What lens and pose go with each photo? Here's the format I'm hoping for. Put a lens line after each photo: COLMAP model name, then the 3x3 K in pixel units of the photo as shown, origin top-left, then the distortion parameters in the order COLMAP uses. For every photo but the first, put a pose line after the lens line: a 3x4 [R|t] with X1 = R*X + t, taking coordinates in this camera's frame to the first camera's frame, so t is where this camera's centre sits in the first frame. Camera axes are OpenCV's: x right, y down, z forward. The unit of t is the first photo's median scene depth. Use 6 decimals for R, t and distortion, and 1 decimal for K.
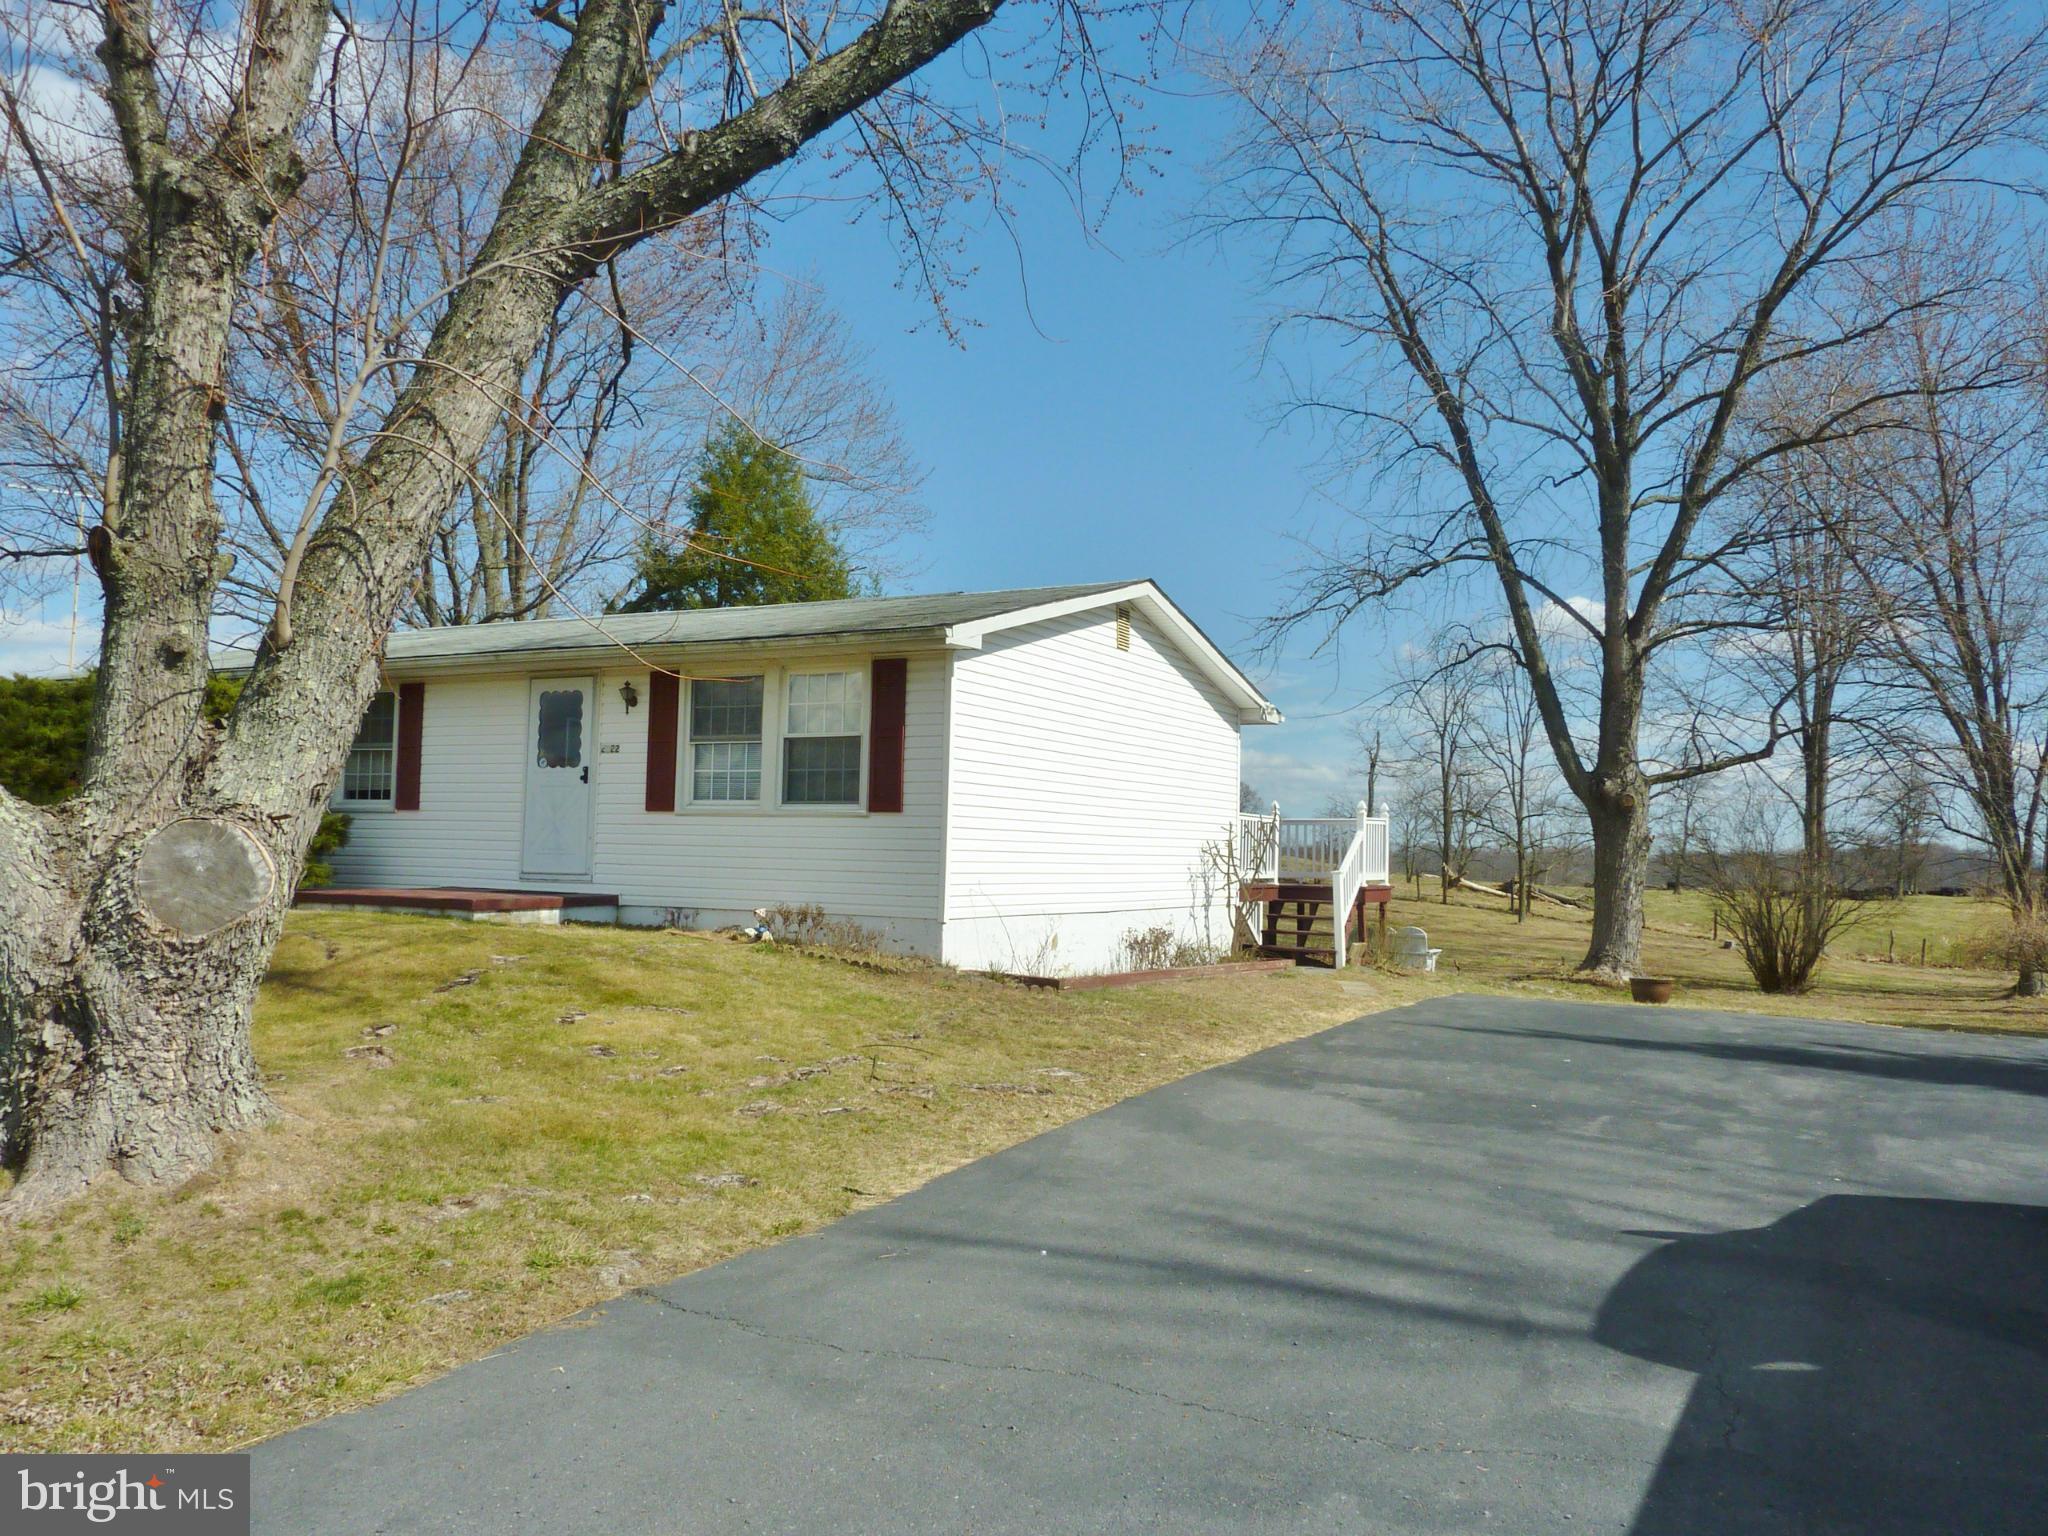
lens RADIAL K [[1556.8, 0, 1015.3], [0, 1556.8, 761.8], [0, 0, 1]] dist [-0.035230, 0.008095]
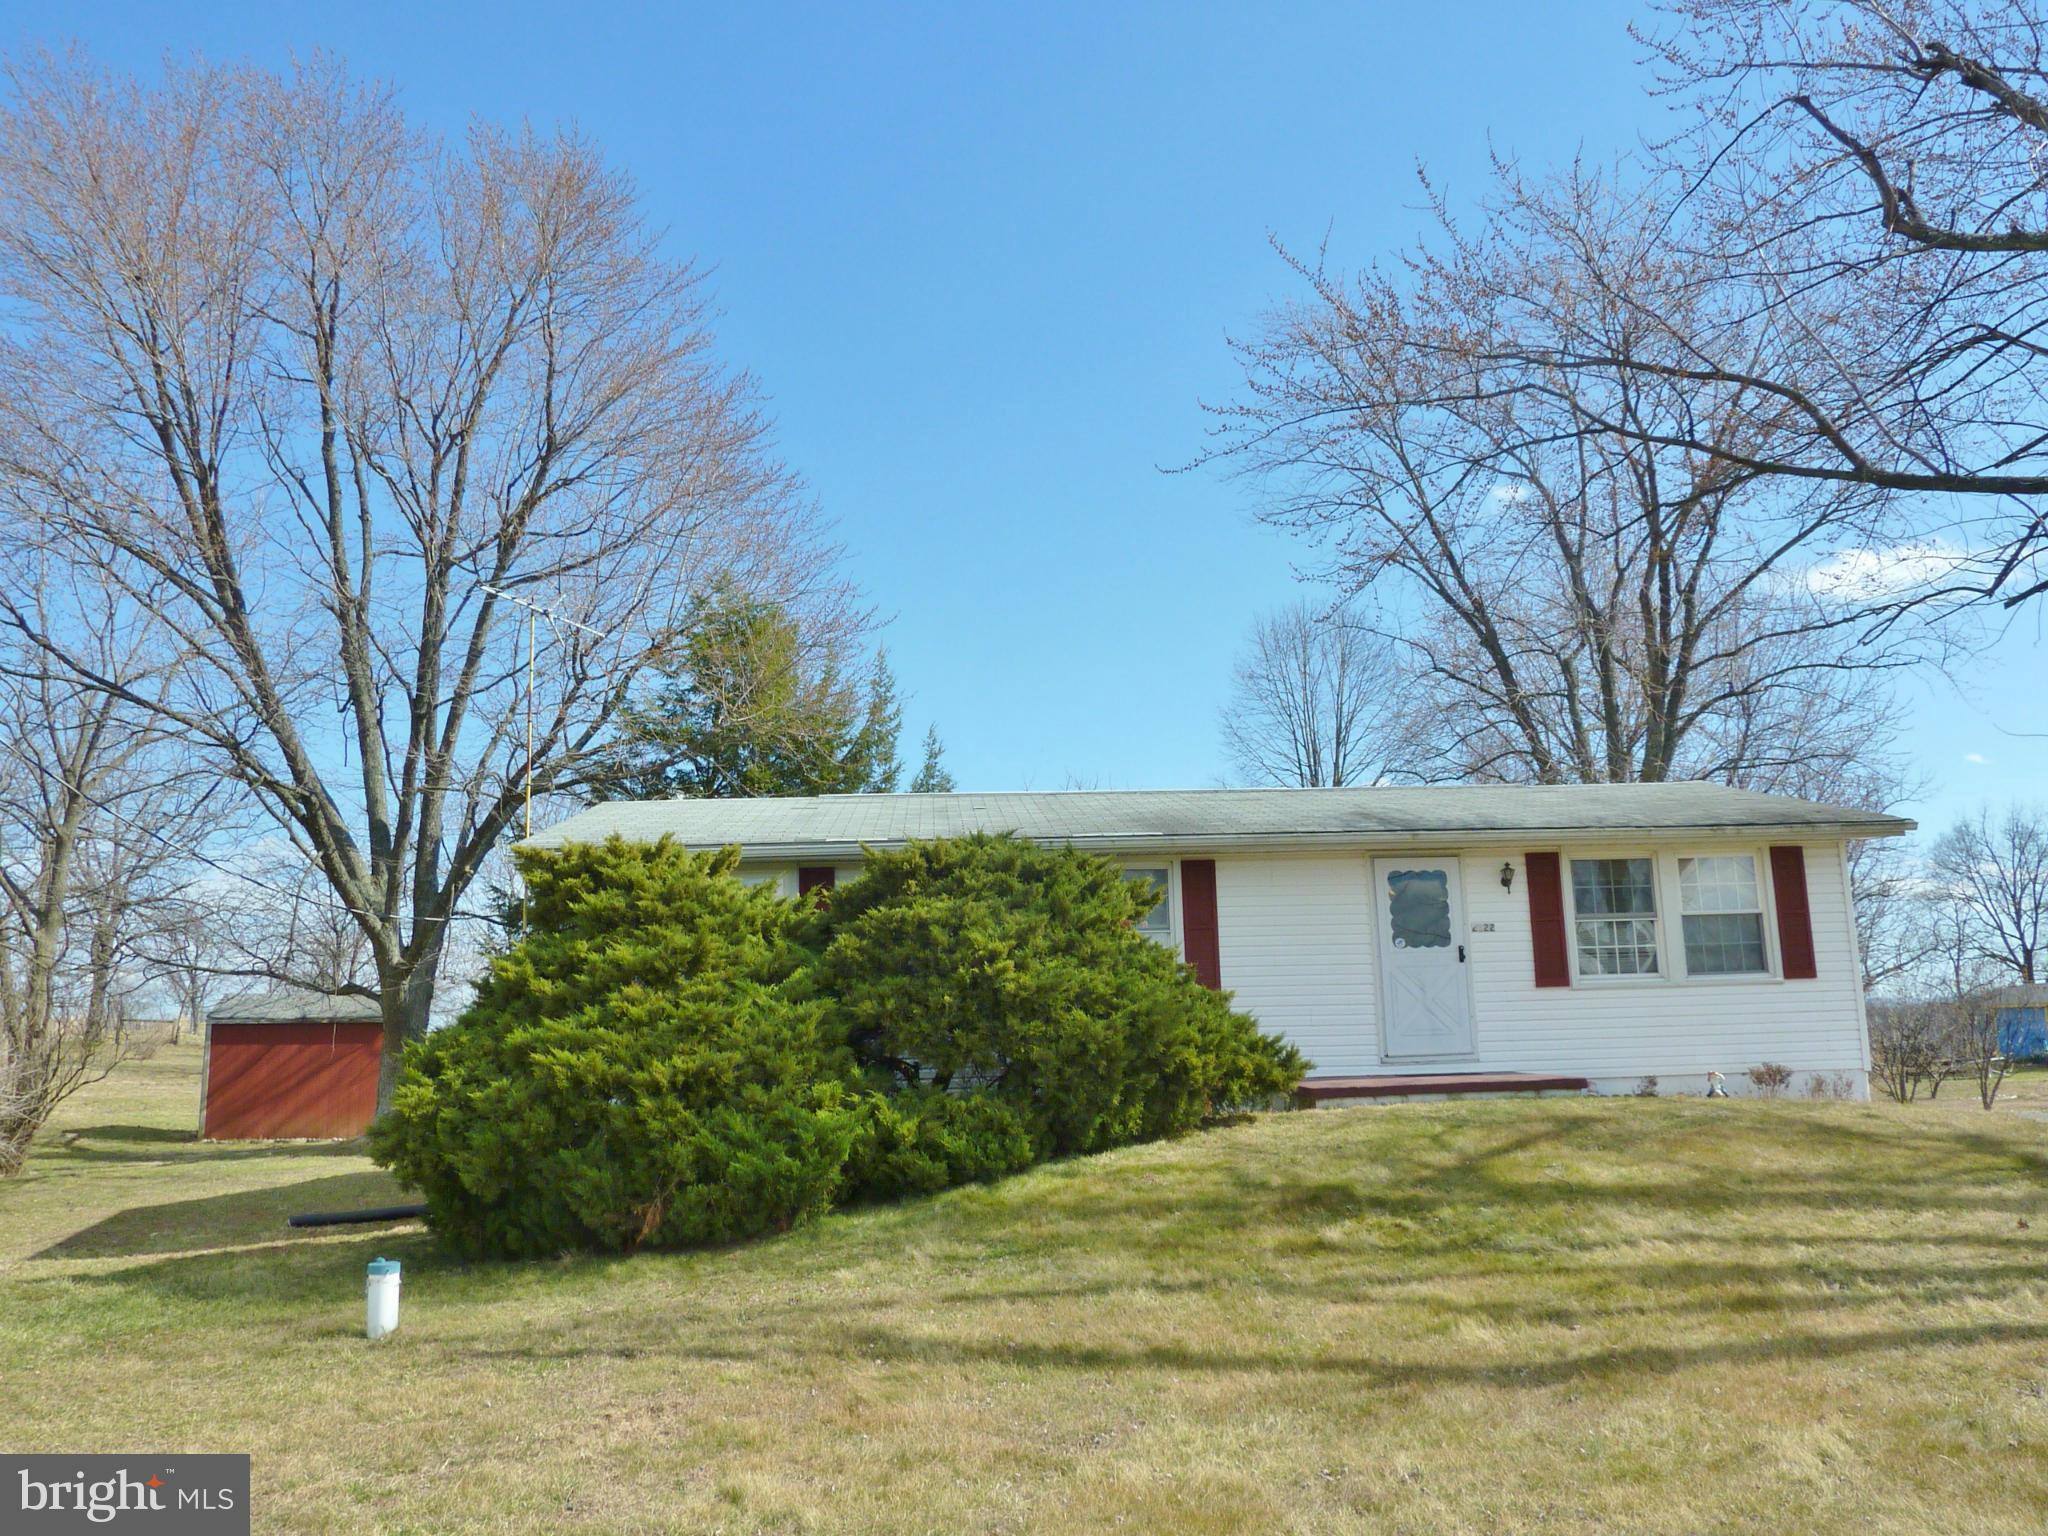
lens RADIAL K [[1555.3, 0, 1040.2], [0, 1555.3, 776.7], [0, 0, 1]] dist [-0.021627, -0.015048]
pose [[0.846936, 0.044493, 0.529829, -1.069984], [0.013659, 0.994343, -0.105336, -0.003494], [-0.531519, 0.096450, 0.841538, 0.288959]]
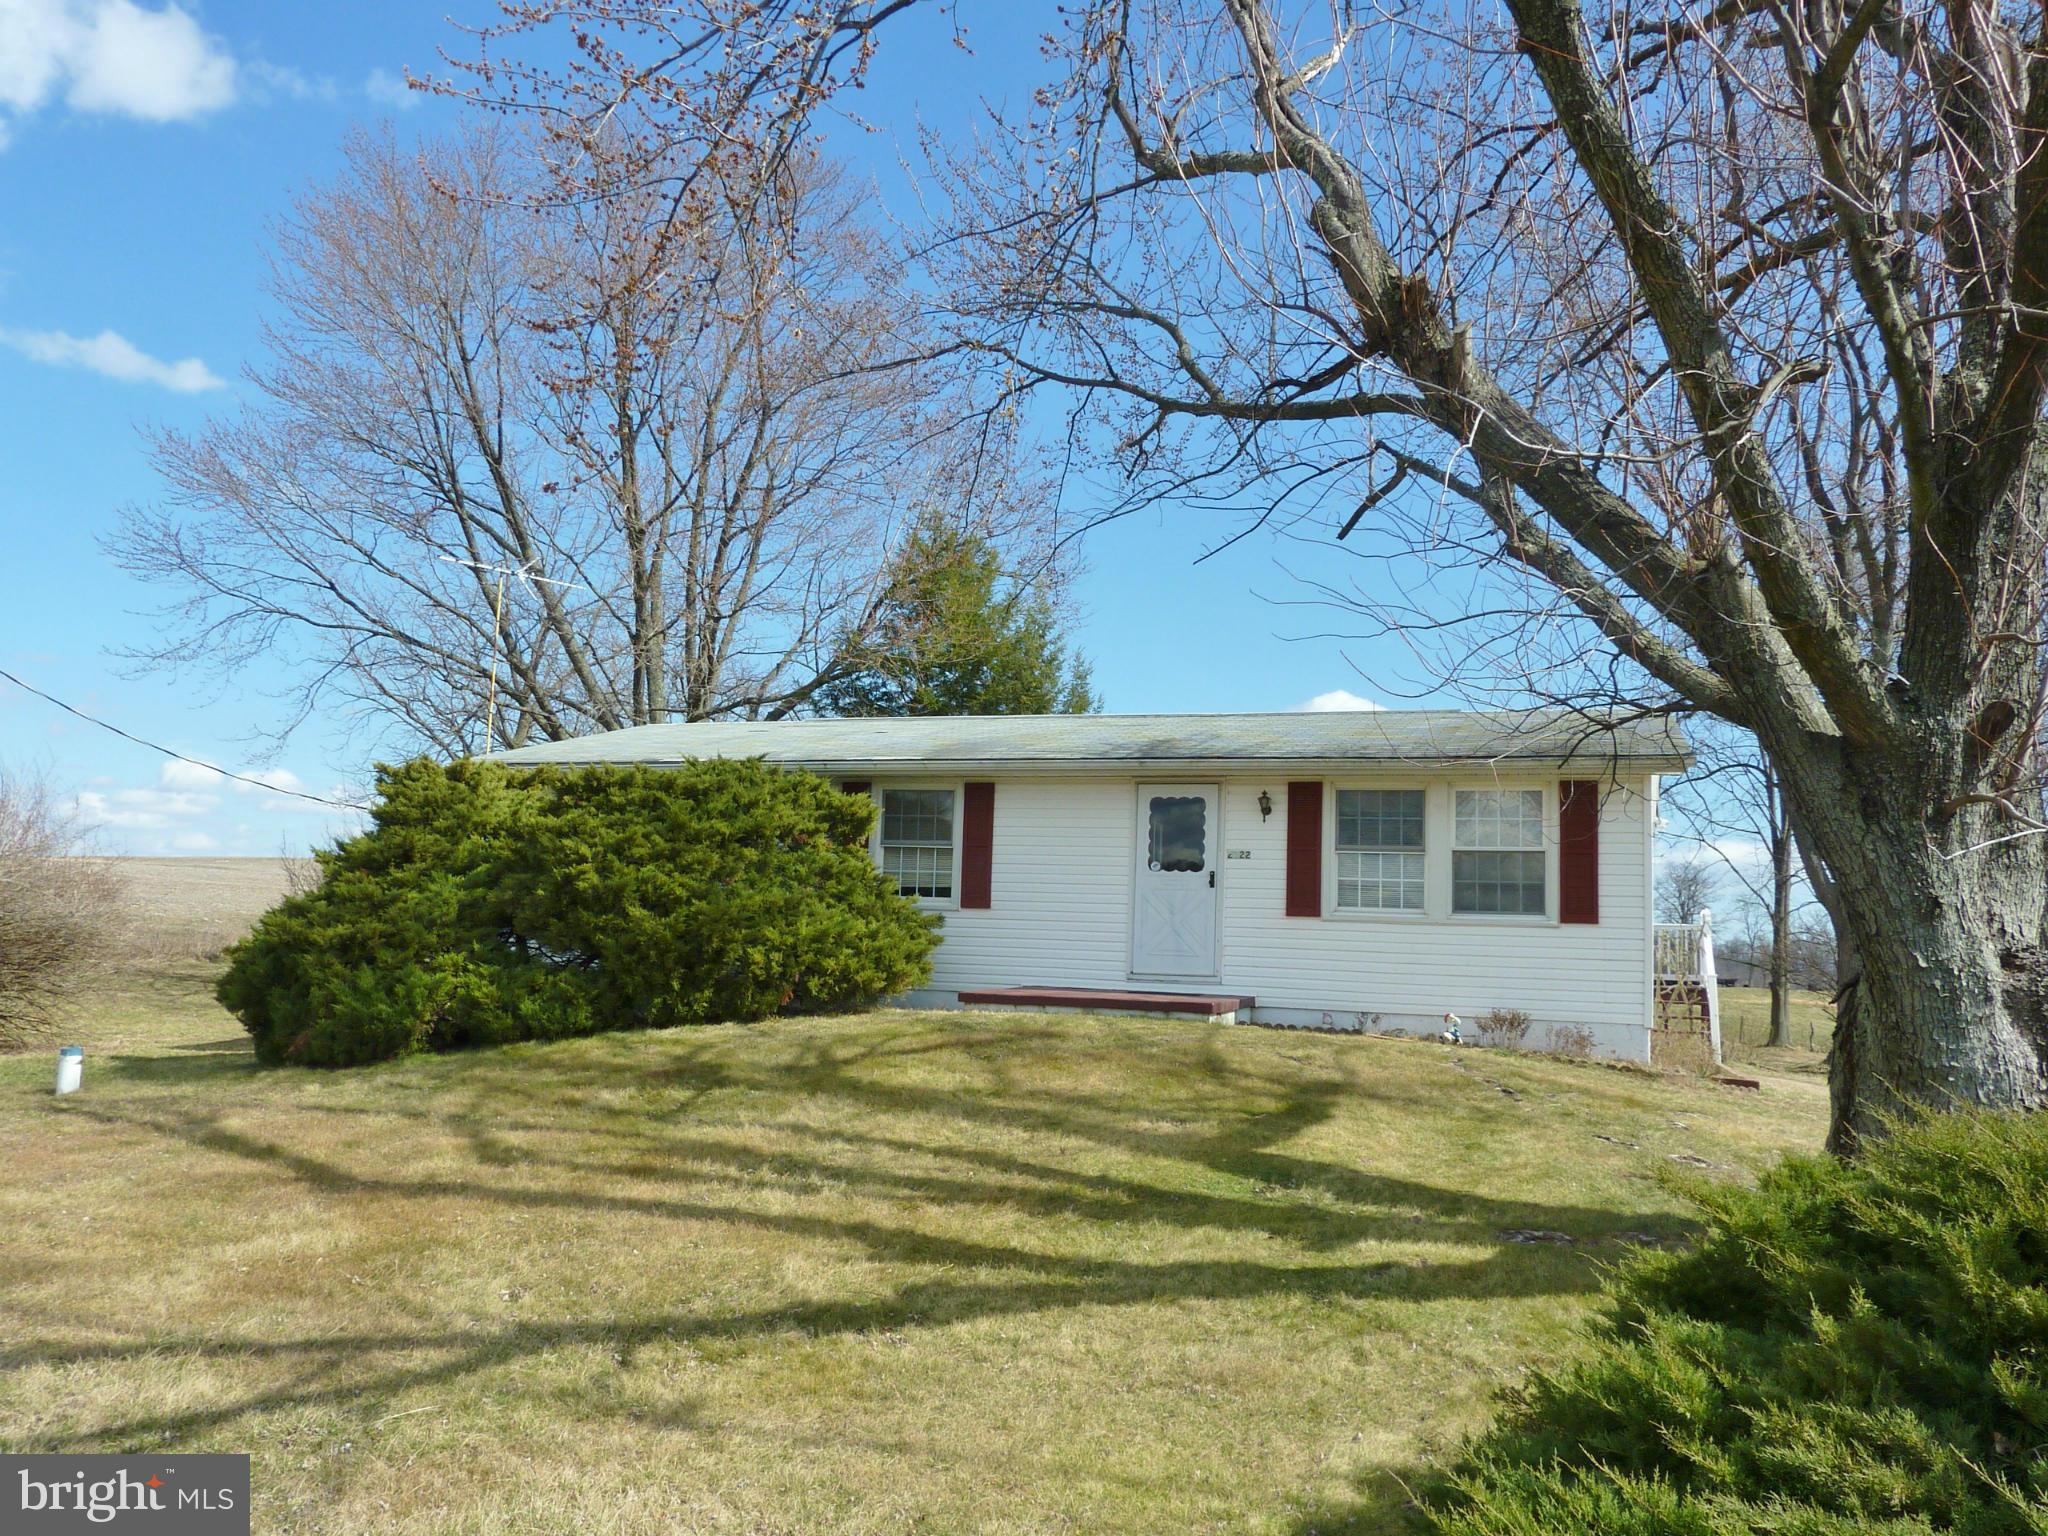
lens RADIAL K [[1555.3, 0, 1017.7], [0, 1555.3, 778.8], [0, 0, 1]] dist [-0.021627, -0.015048]
pose [[0.989225, 0.029026, 0.143498, -0.564800], [-0.023243, 0.998855, -0.041815, -0.012438], [-0.144548, 0.038029, 0.988767, -0.003941]]
